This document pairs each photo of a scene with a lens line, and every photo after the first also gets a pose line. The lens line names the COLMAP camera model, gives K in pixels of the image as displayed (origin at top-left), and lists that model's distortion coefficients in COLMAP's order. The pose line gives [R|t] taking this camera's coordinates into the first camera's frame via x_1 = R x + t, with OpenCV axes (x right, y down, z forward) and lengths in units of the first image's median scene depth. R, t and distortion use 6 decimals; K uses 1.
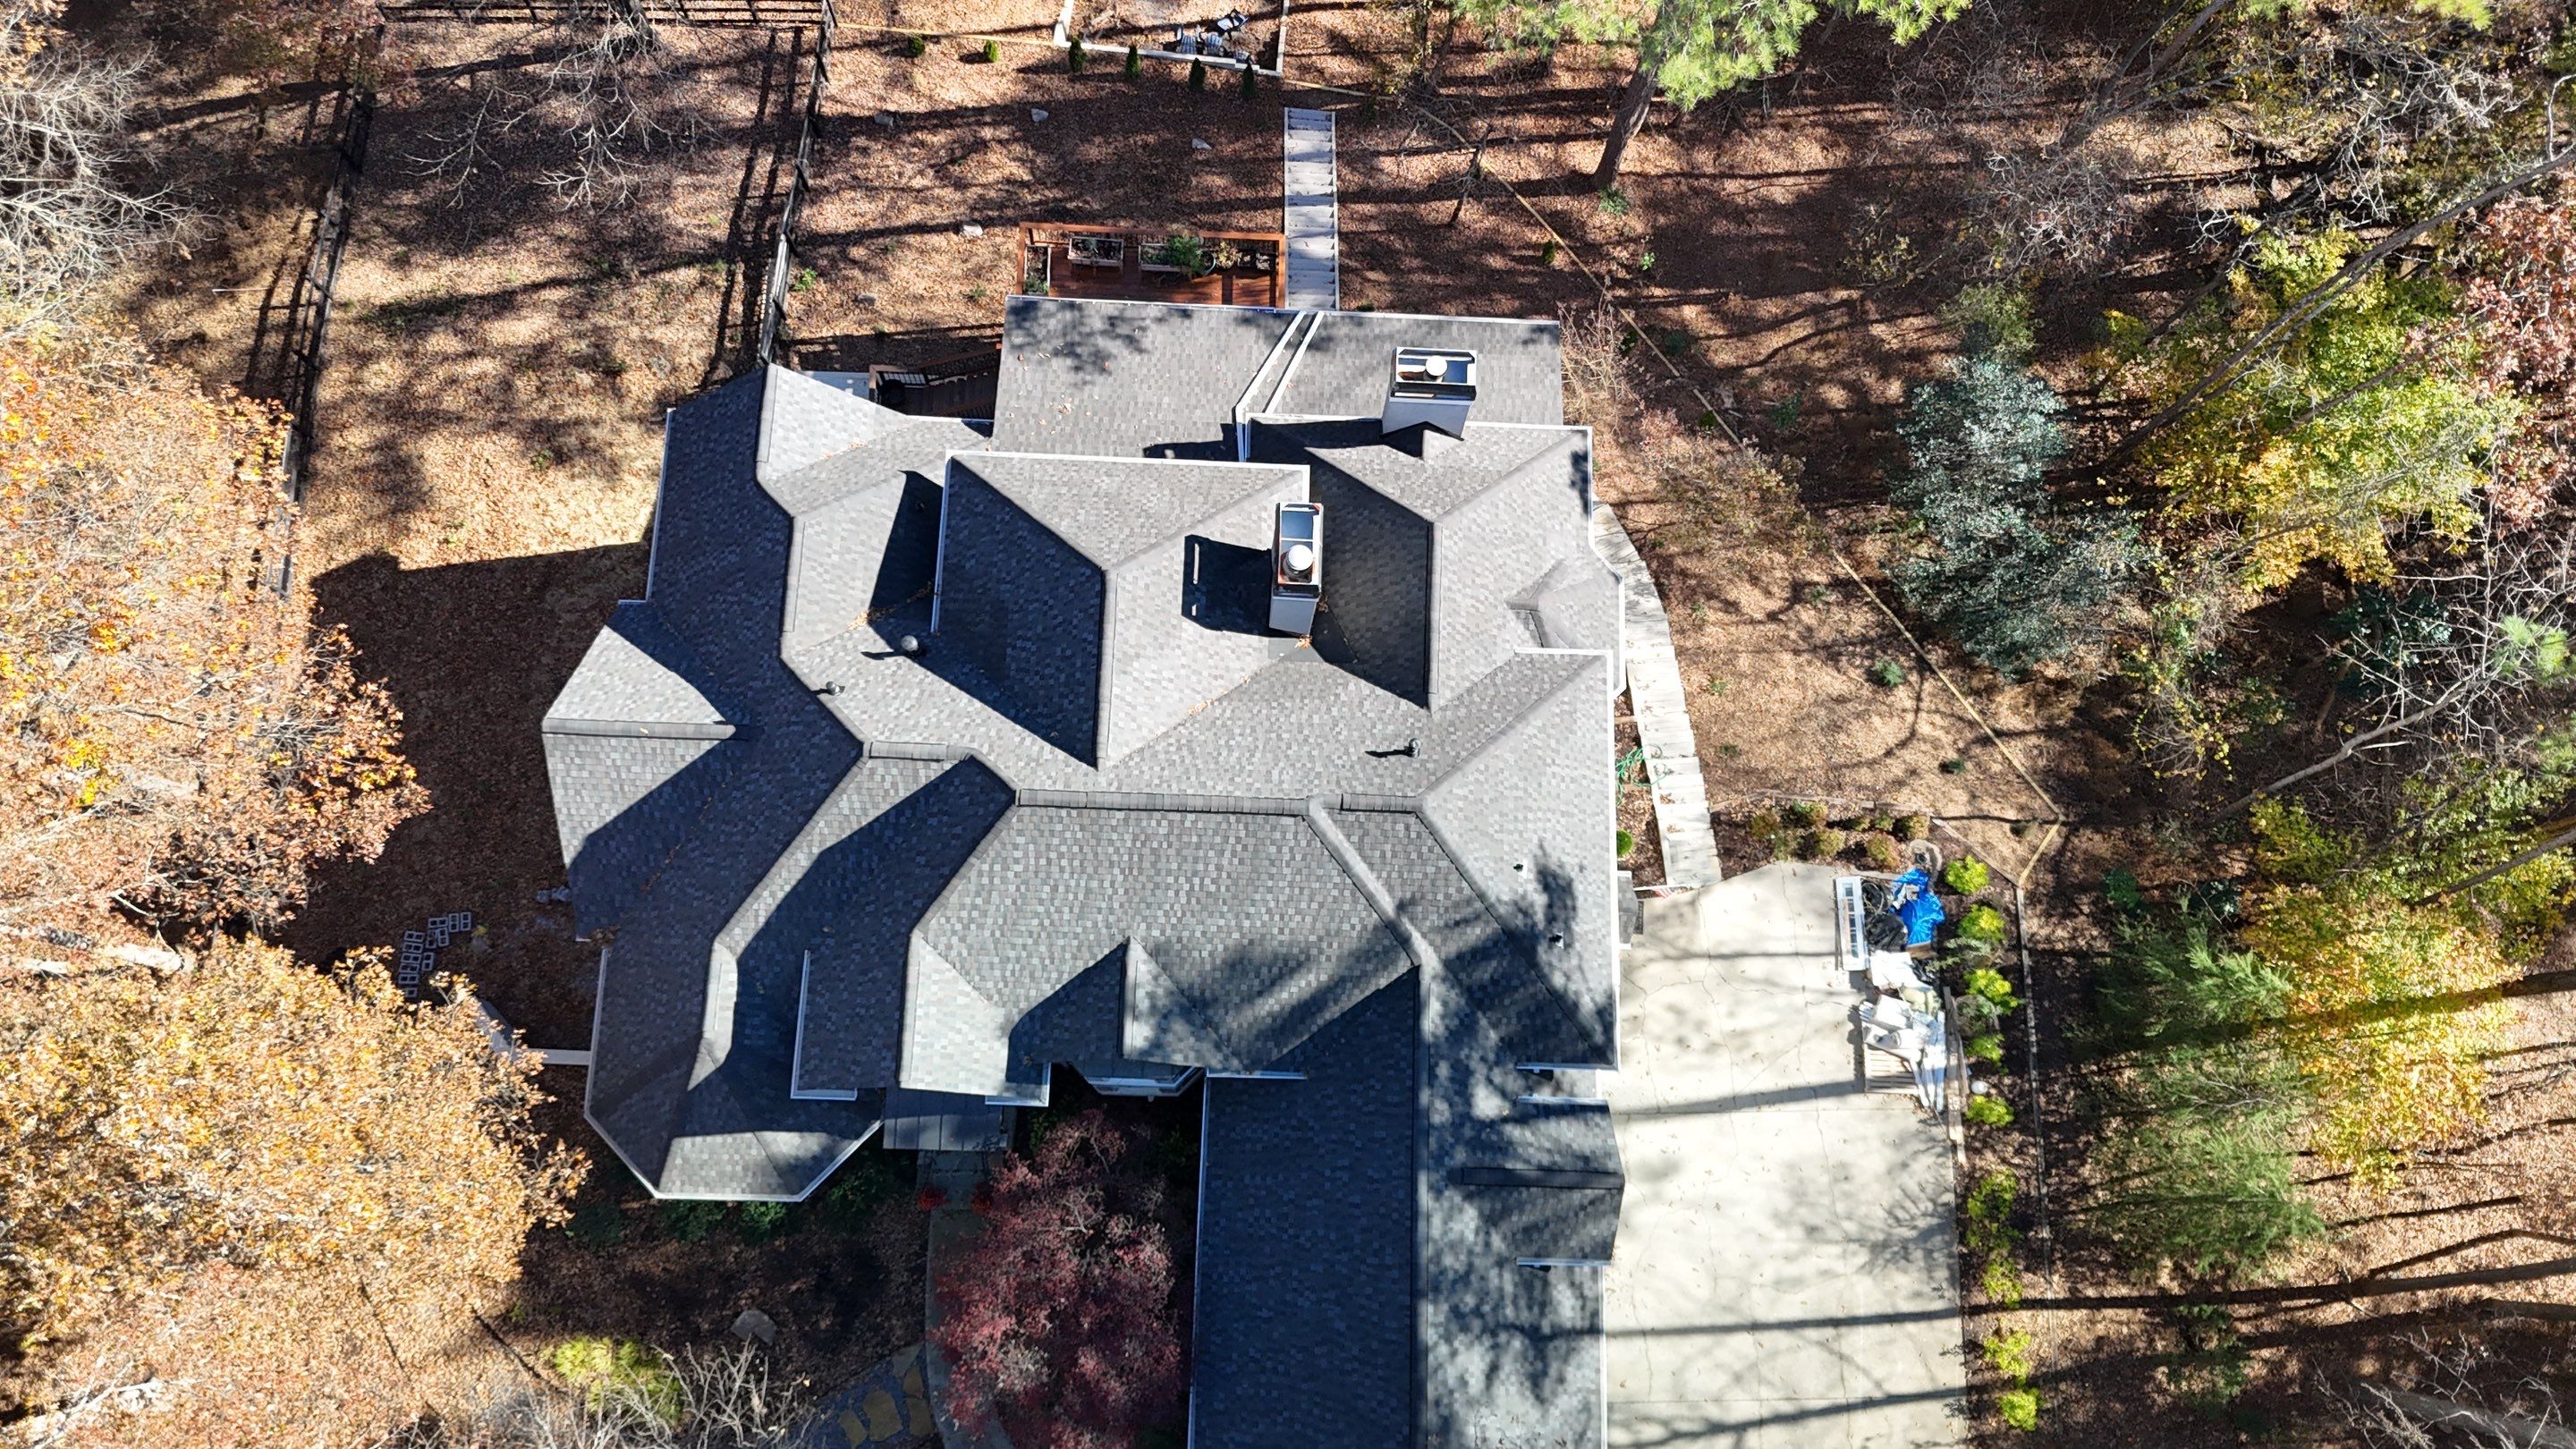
lens RADIAL K [[1837.7, 0, 1288.0], [0, 1837.7, 724.5], [0, 0, 1]] dist [0.097792, -0.109940]
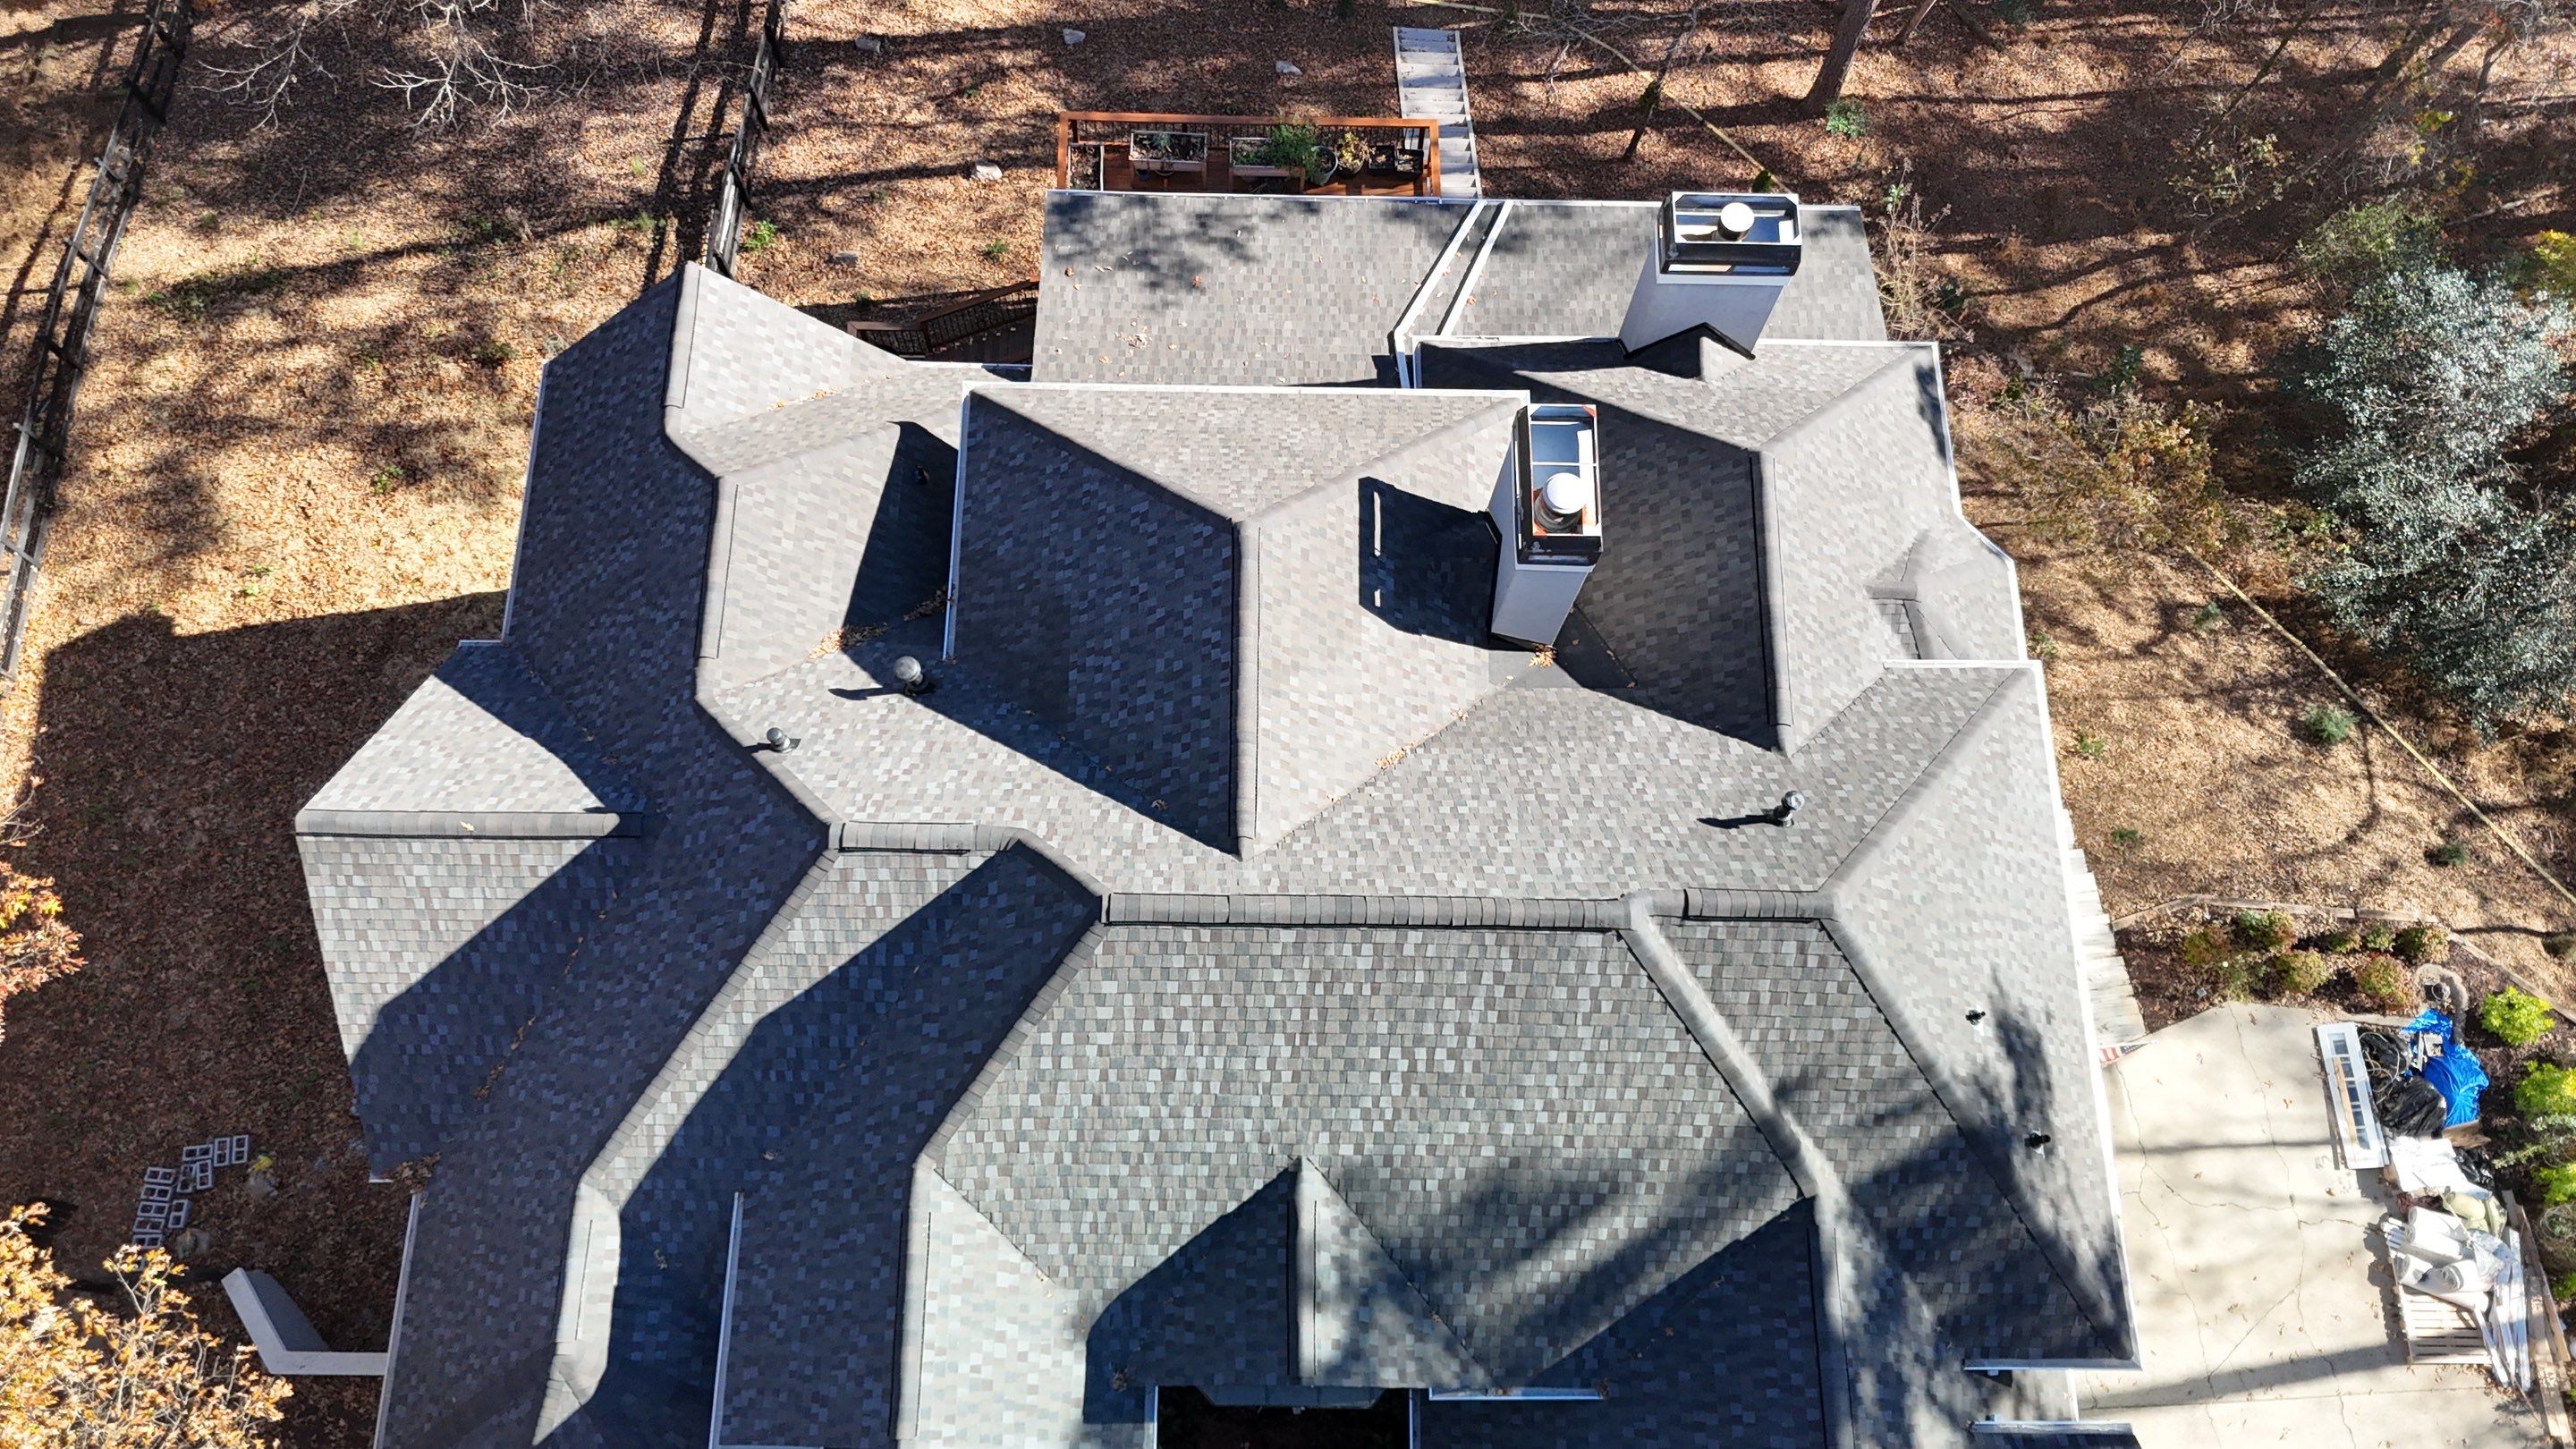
lens RADIAL K [[1852.5, 0, 1288.0], [0, 1852.5, 724.5], [0, 0, 1]] dist [0.066272, -0.052086]
pose [[0.999611, -0.027856, 0.001312, -0.068643], [0.027861, 0.995497, -0.090607, 0.027412], [0.001218, 0.090608, 0.995886, 0.331810]]
